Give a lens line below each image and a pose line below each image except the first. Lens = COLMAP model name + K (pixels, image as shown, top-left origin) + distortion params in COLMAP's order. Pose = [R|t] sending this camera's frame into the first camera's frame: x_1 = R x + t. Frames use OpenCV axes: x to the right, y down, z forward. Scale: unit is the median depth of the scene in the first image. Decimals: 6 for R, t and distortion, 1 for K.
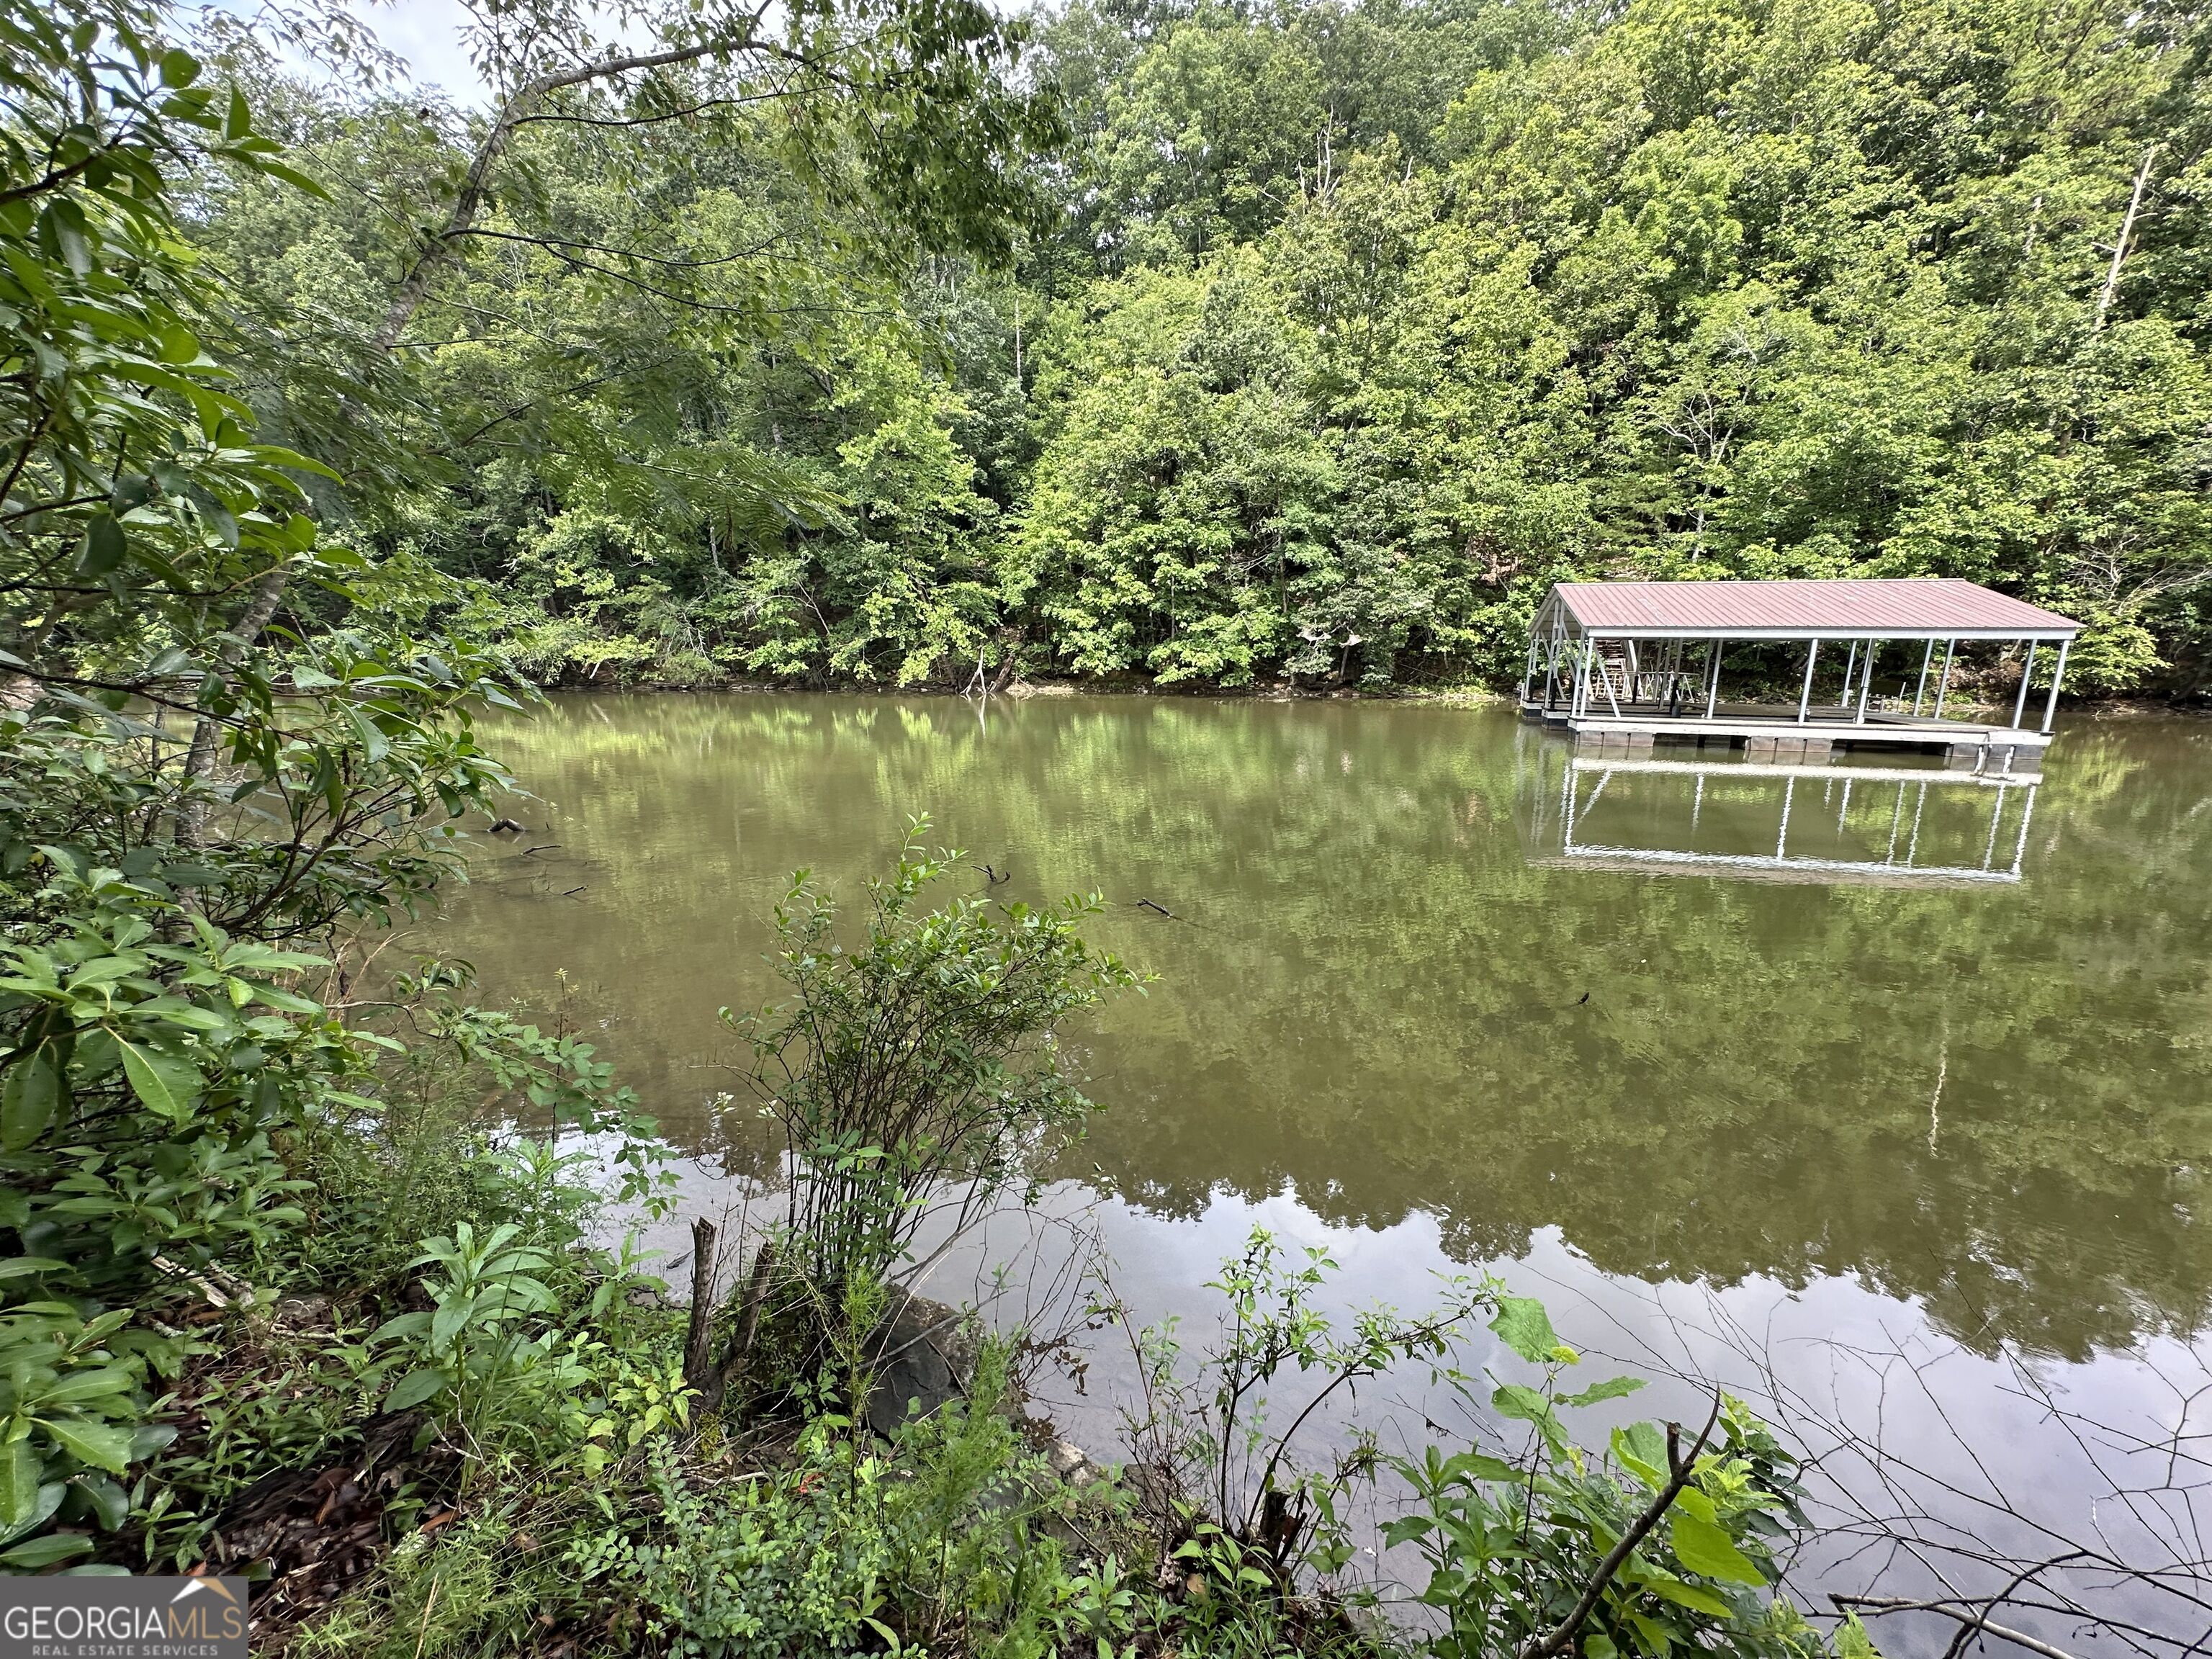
lens RADIAL K [[881.1, 0, 1100.2], [0, 881.1, 833.3], [0, 0, 1]] dist [-0.001060, 0.000049]
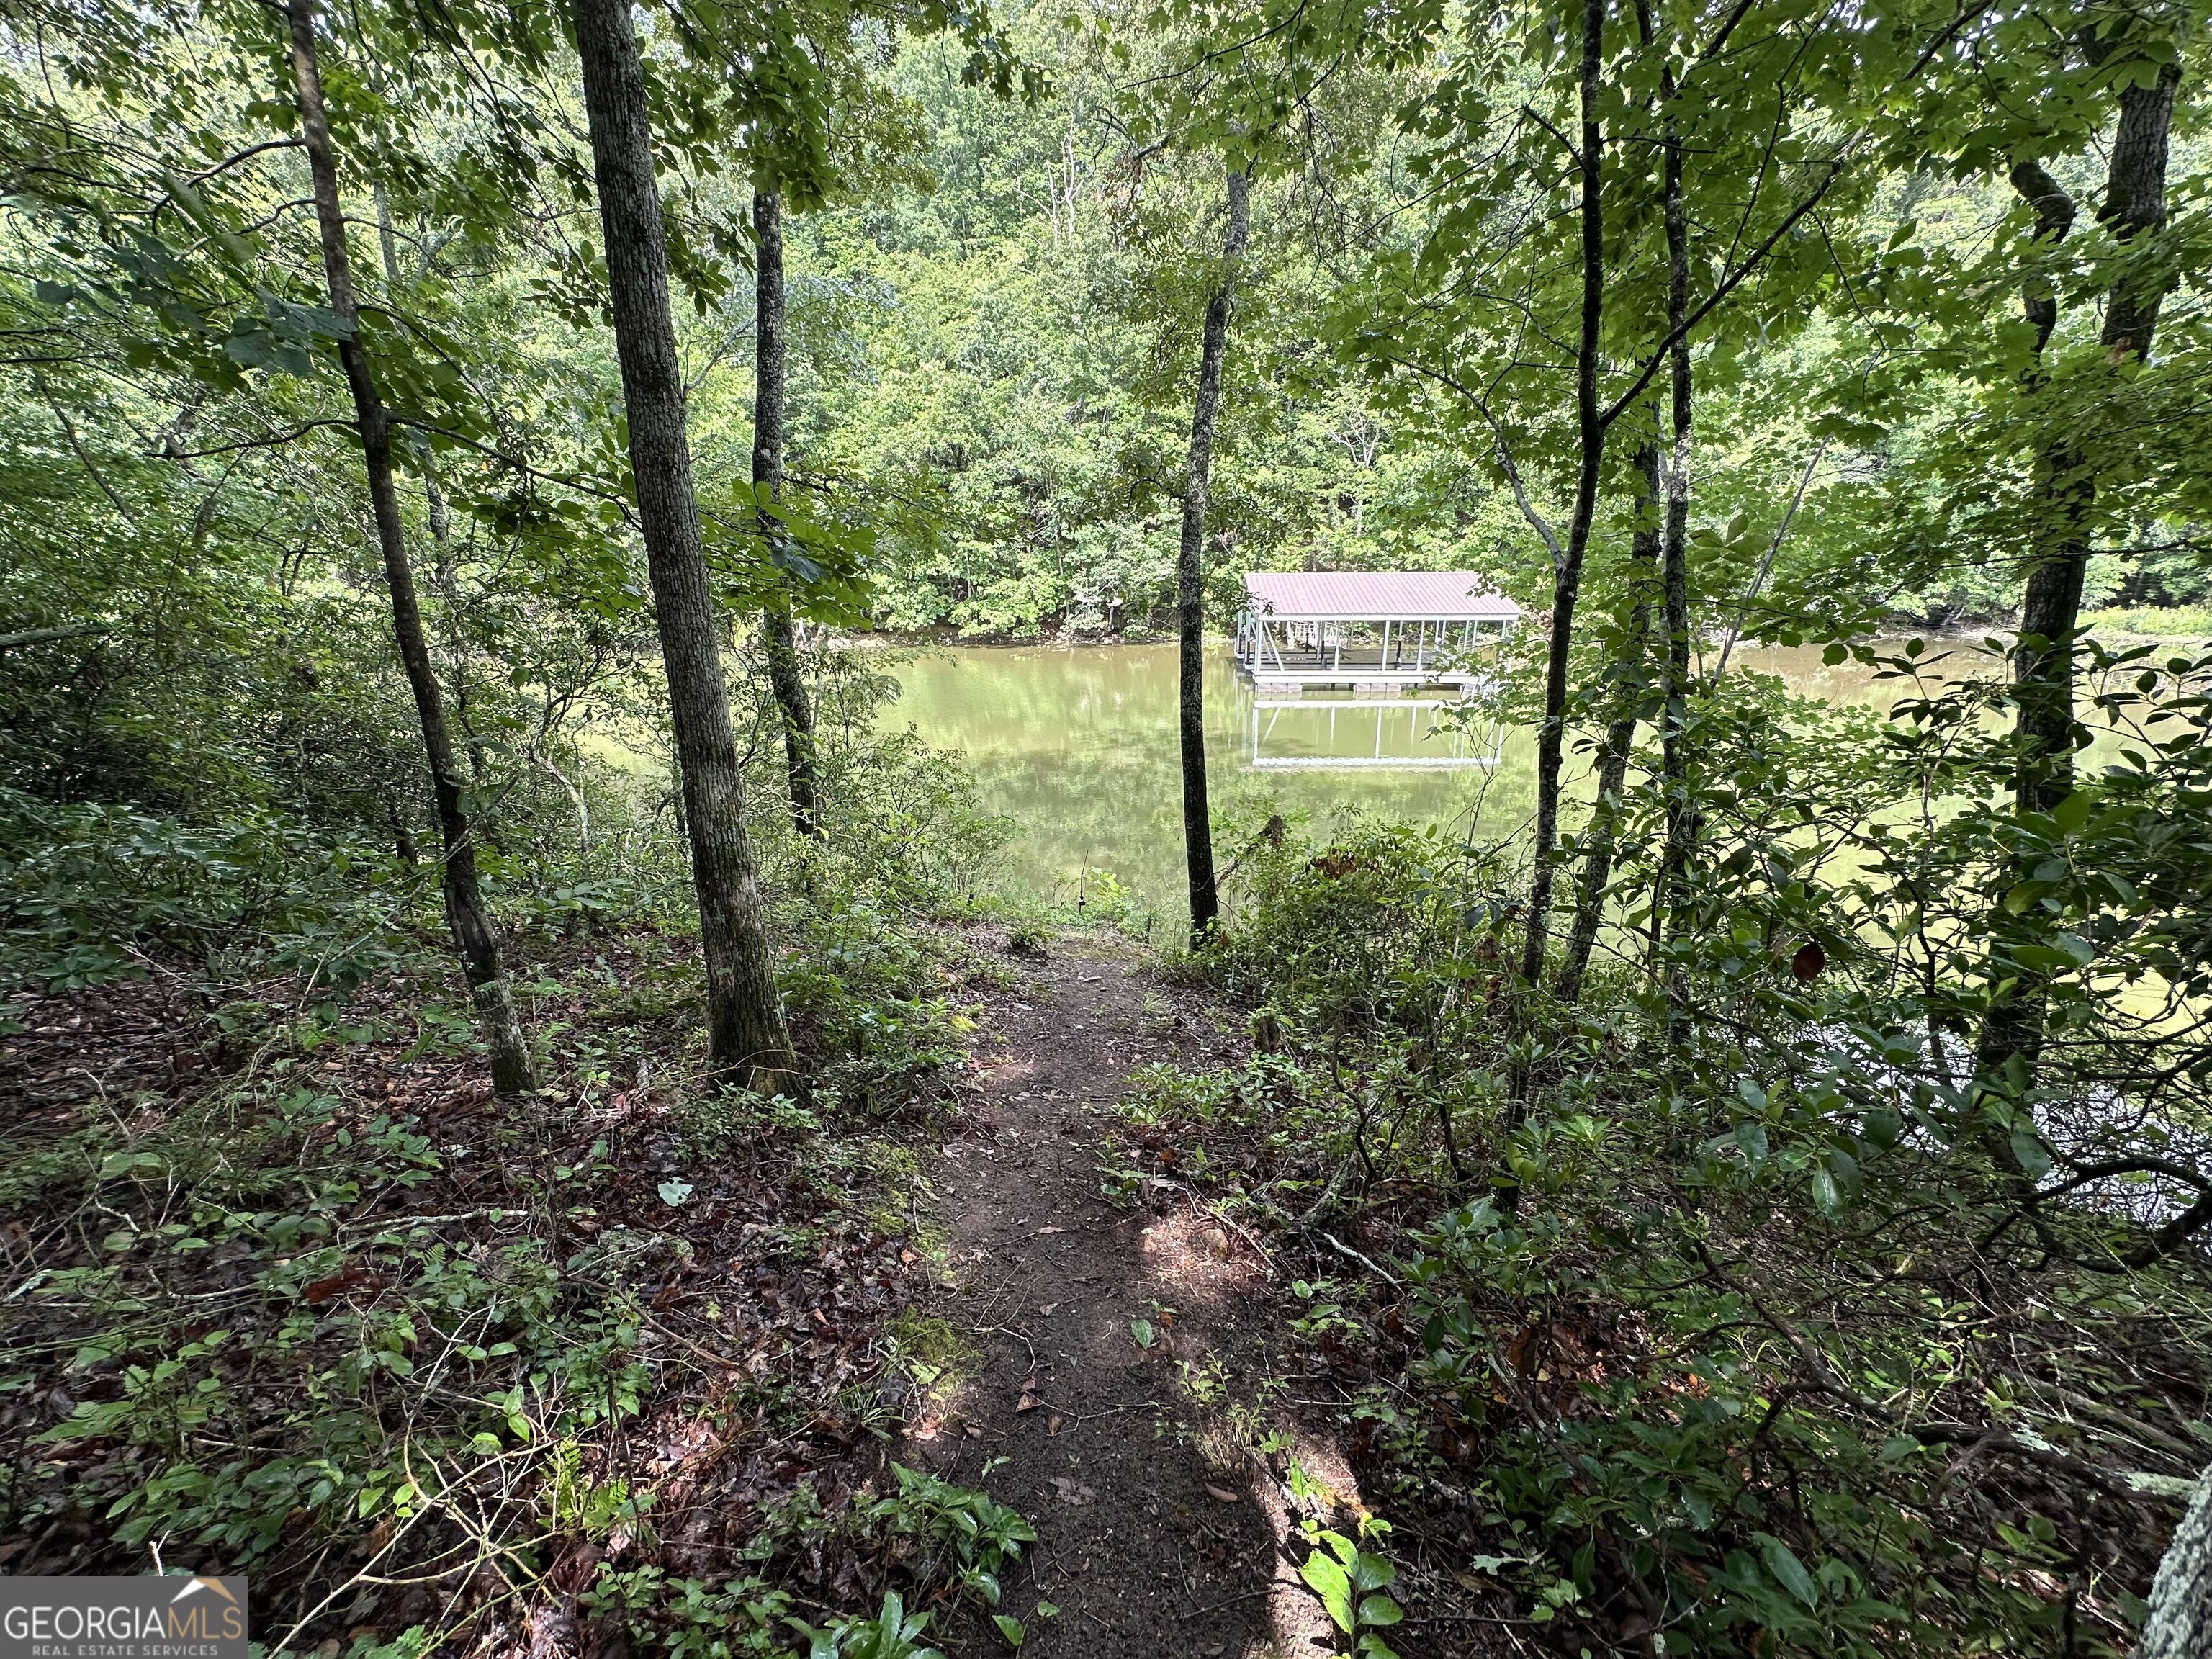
lens RADIAL K [[881.1, 0, 1107.0], [0, 881.1, 829.4], [0, 0, 1]] dist [-0.001060, 0.000049]
pose [[0.969662, -0.086207, 0.228744, -0.042796], [0.065093, 0.993025, 0.098308, -0.018374], [-0.235623, -0.080436, 0.968510, -0.242028]]
